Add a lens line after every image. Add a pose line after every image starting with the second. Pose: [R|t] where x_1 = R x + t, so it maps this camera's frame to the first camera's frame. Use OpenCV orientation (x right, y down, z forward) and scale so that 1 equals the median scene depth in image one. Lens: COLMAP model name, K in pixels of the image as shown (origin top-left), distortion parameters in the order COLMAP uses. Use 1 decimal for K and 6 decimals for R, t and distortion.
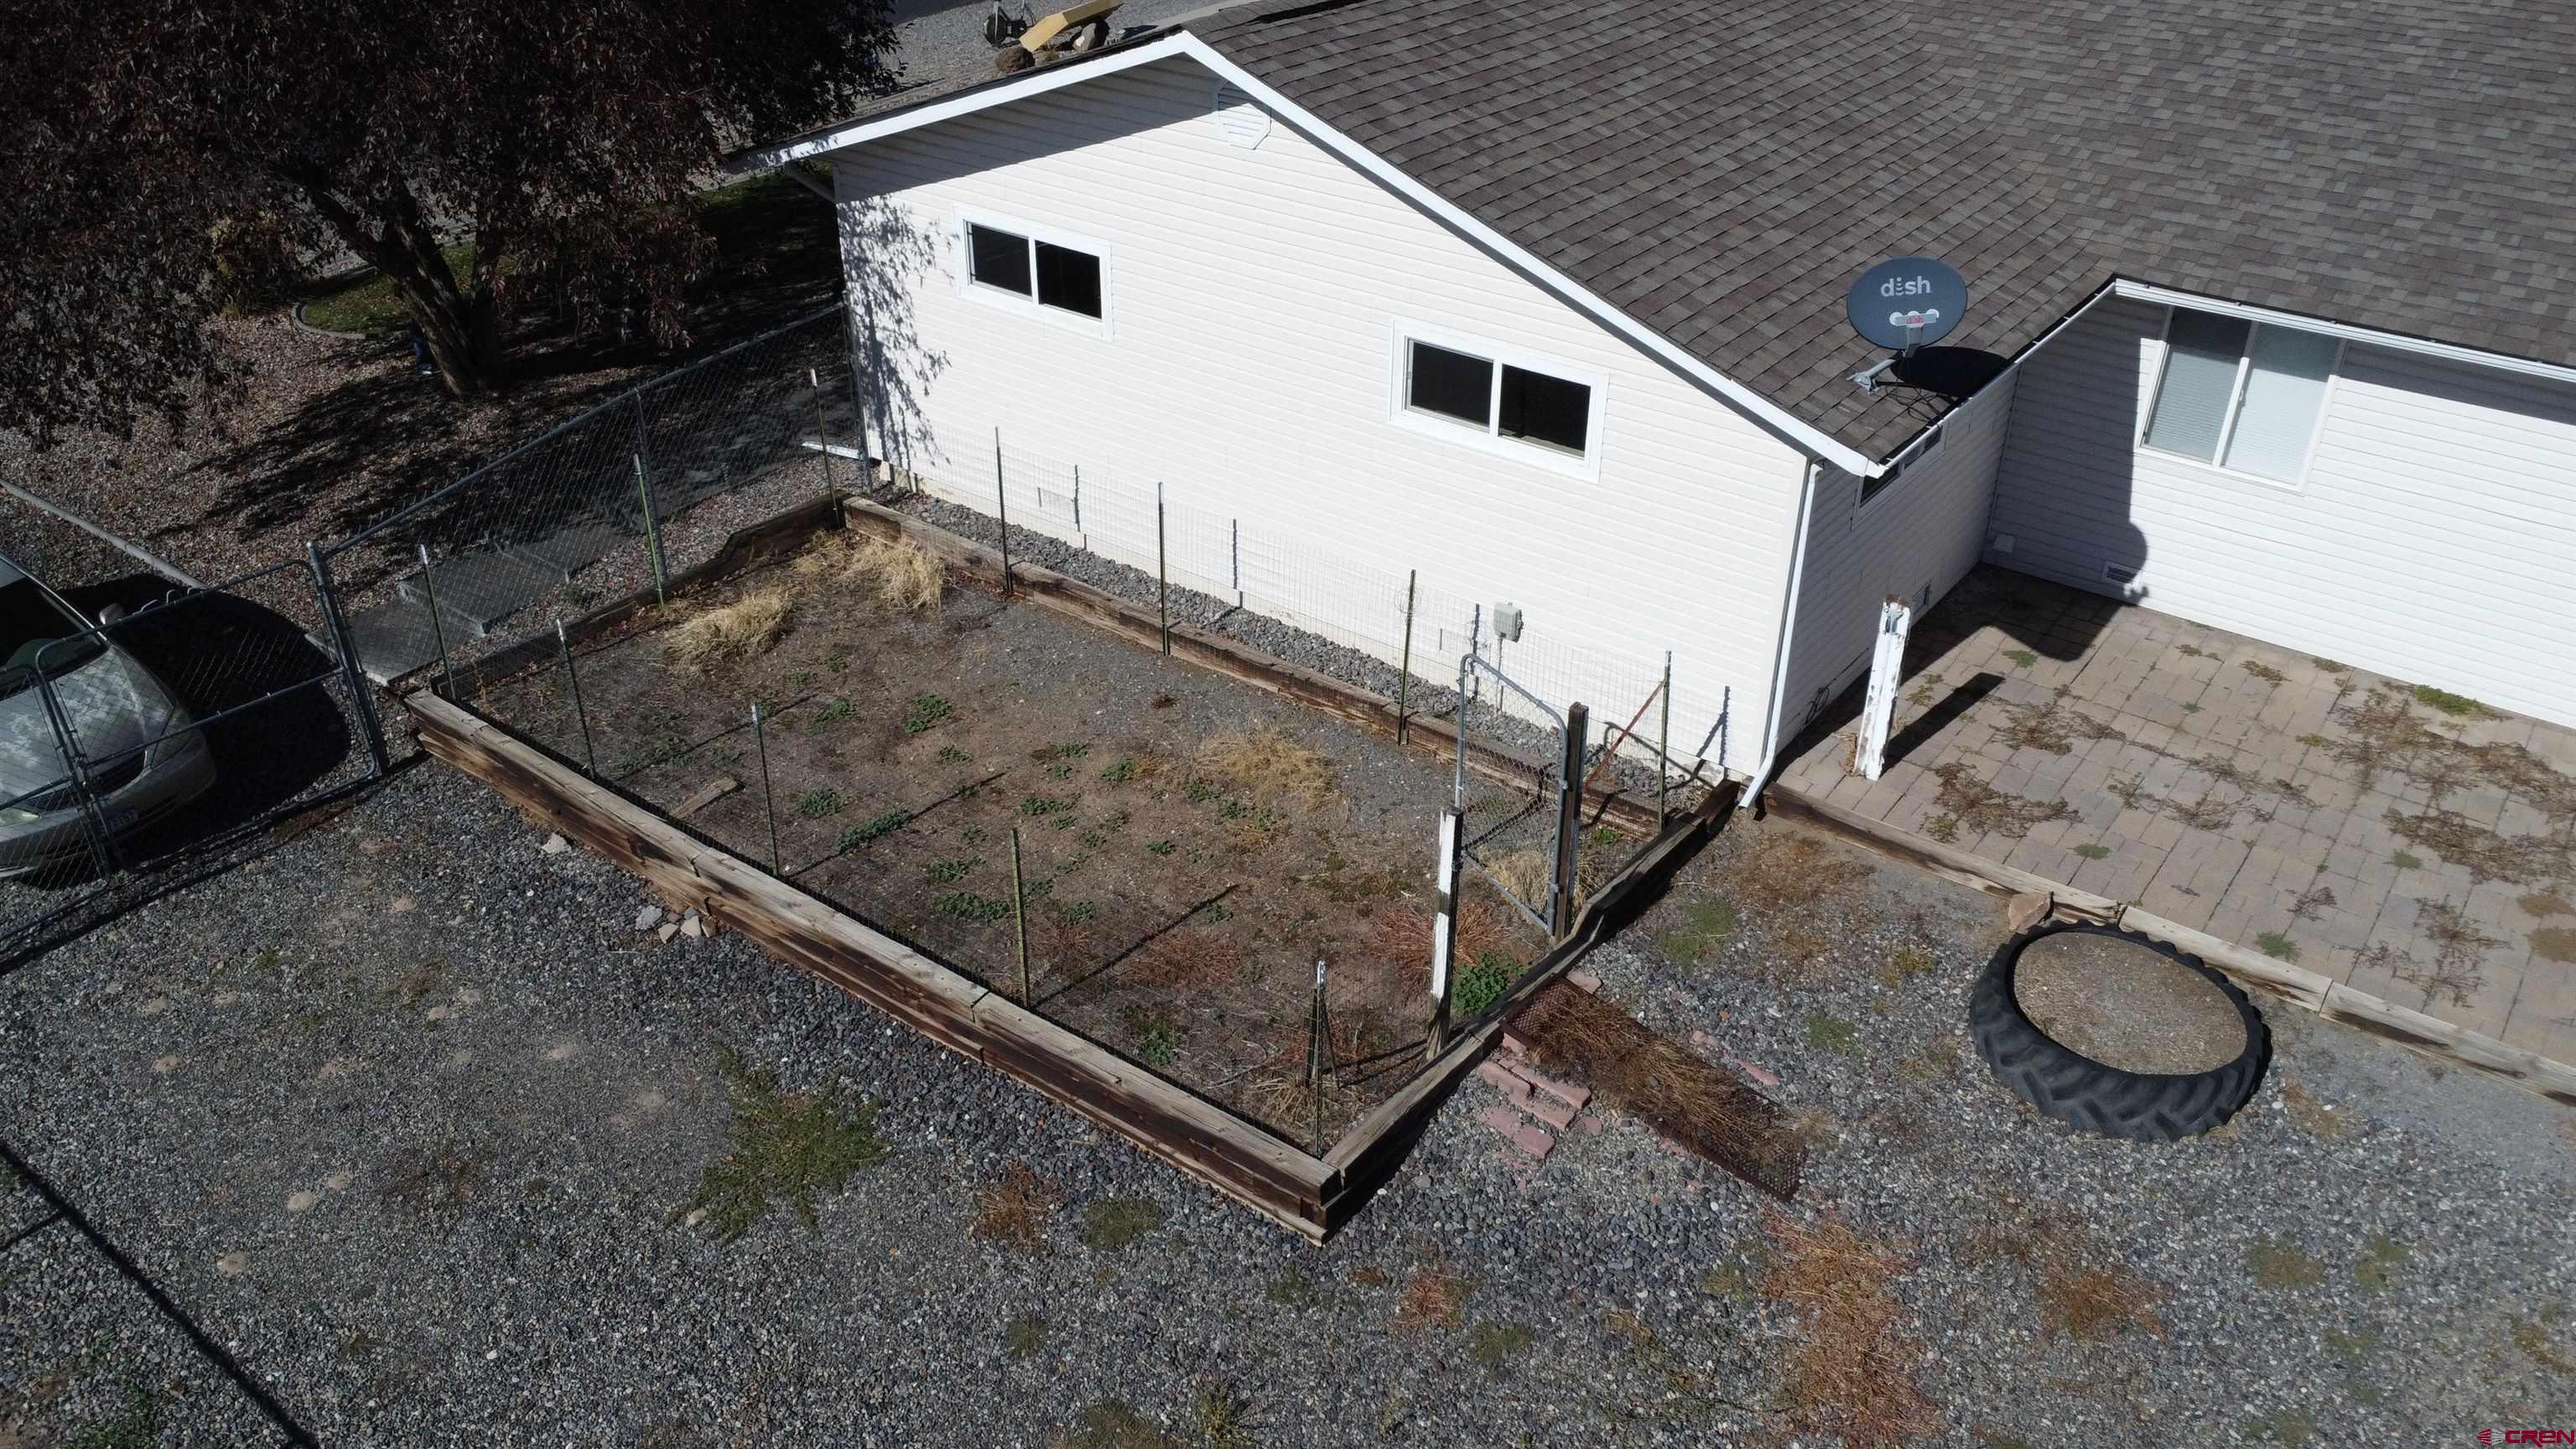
lens RADIAL K [[1940.7, 0, 1293.9], [0, 1940.7, 727.7], [0, 0, 1]] dist [-0.002826, -0.000749]
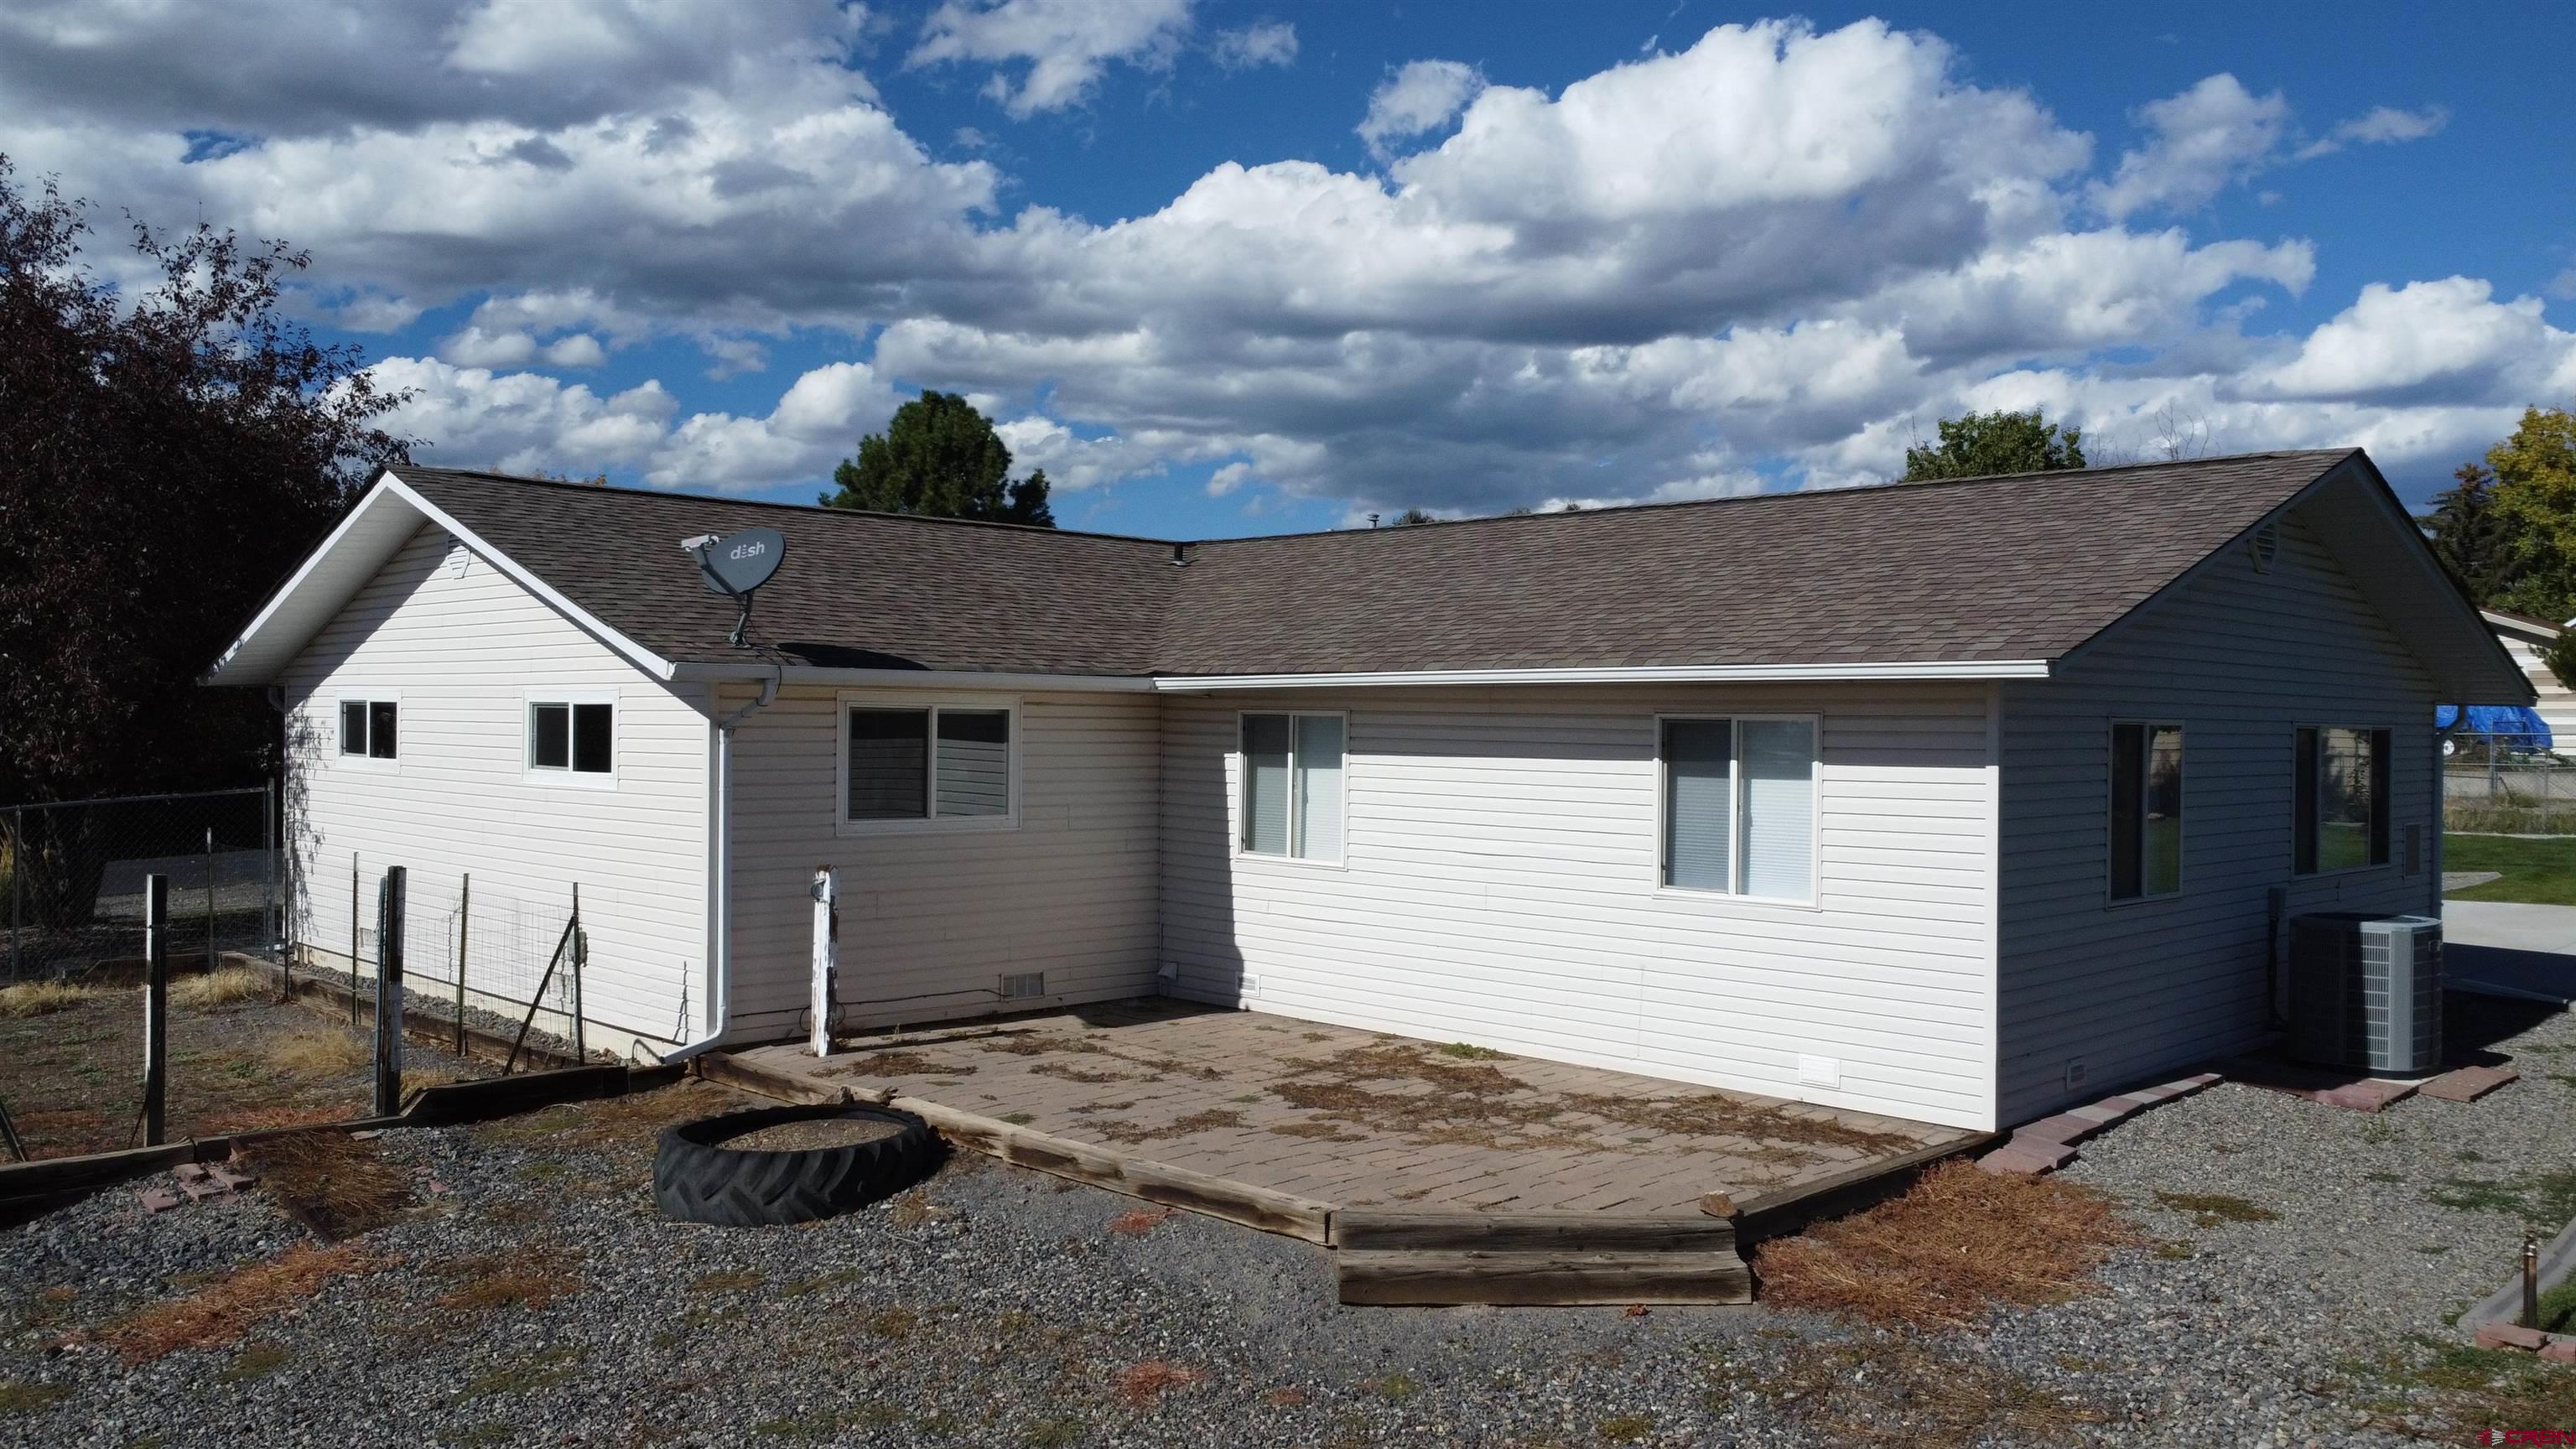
lens RADIAL K [[1940.7, 0, 1293.9], [0, 1940.7, 727.7], [0, 0, 1]] dist [-0.002826, -0.000749]
pose [[0.990074, 0.005348, -0.140444, 0.684174], [-0.078068, 0.851863, -0.517913, 0.385528], [0.116869, 0.523737, 0.843825, 0.069490]]
